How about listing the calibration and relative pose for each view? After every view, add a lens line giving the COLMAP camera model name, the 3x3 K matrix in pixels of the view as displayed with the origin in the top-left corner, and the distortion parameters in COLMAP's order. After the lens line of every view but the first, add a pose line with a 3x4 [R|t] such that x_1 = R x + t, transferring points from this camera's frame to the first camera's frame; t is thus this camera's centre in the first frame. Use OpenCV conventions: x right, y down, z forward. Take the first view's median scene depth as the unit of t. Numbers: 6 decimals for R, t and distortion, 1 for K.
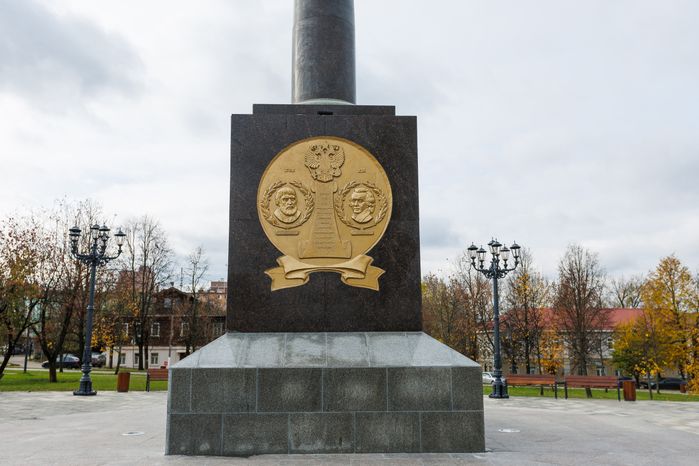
lens RADIAL K [[635.0, 0, 349.5], [0, 635.0, 233.0], [0, 0, 1]] dist [0.009777, 0.008163]
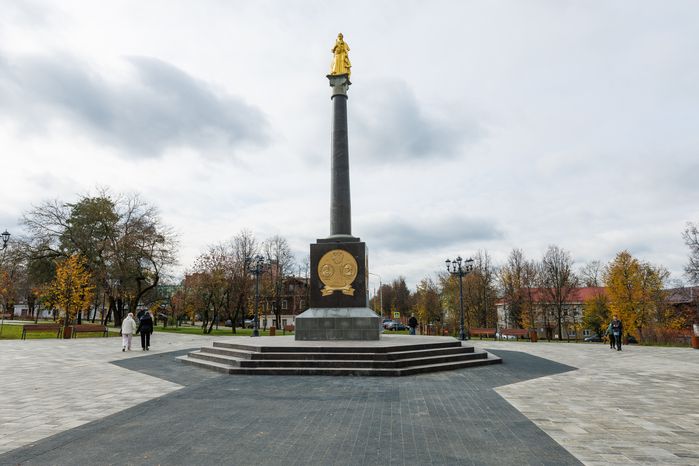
lens RADIAL K [[463.1, 0, 349.5], [0, 463.1, 233.0], [0, 0, 1]] dist [0.000834, 0.000339]
pose [[0.988339, -0.030364, -0.149213, 0.389536], [0.030417, 0.999535, -0.001927, -0.231183], [0.149202, -0.002634, 0.988803, -1.406100]]
